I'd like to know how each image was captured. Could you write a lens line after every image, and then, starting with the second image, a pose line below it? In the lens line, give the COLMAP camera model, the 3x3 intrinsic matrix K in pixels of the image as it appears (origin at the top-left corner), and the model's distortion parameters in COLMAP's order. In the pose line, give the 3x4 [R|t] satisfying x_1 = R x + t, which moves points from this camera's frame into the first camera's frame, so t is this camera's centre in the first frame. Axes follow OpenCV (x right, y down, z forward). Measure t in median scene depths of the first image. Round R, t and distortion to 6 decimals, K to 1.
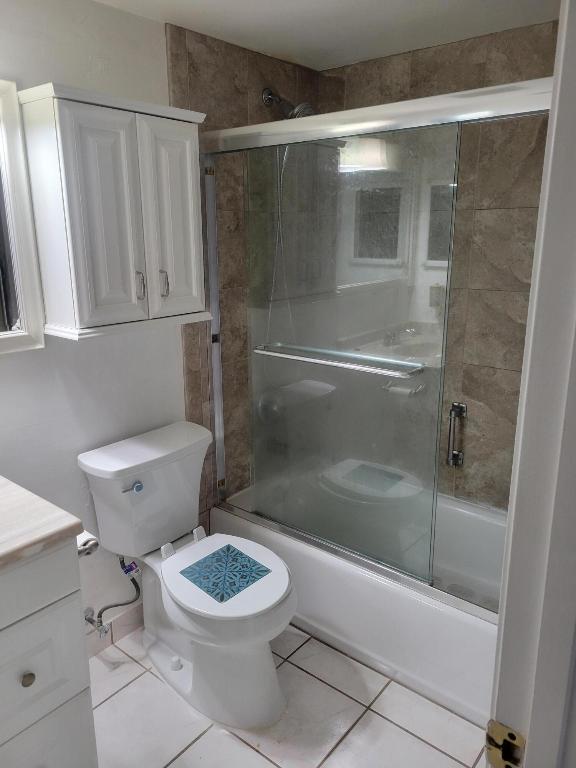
lens RADIAL K [[577.2, 0, 287.7], [0, 577.2, 384.5], [0, 0, 1]] dist [0.051726, -0.032184]
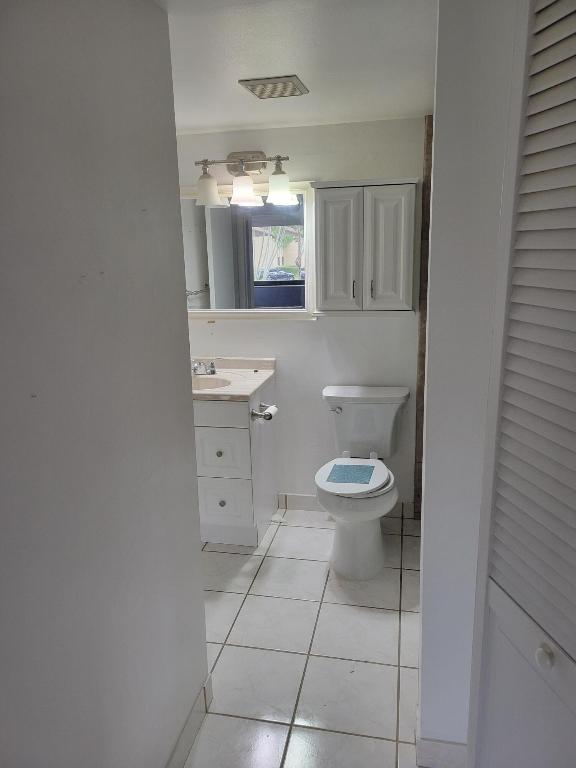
lens RADIAL K [[577.2, 0, 286.0], [0, 577.2, 383.5], [0, 0, 1]] dist [0.051726, -0.032184]
pose [[0.468347, 0.204354, -0.859587, 1.111903], [-0.198184, 0.972392, 0.123191, -0.073528], [0.861031, 0.112660, 0.495917, 0.047618]]
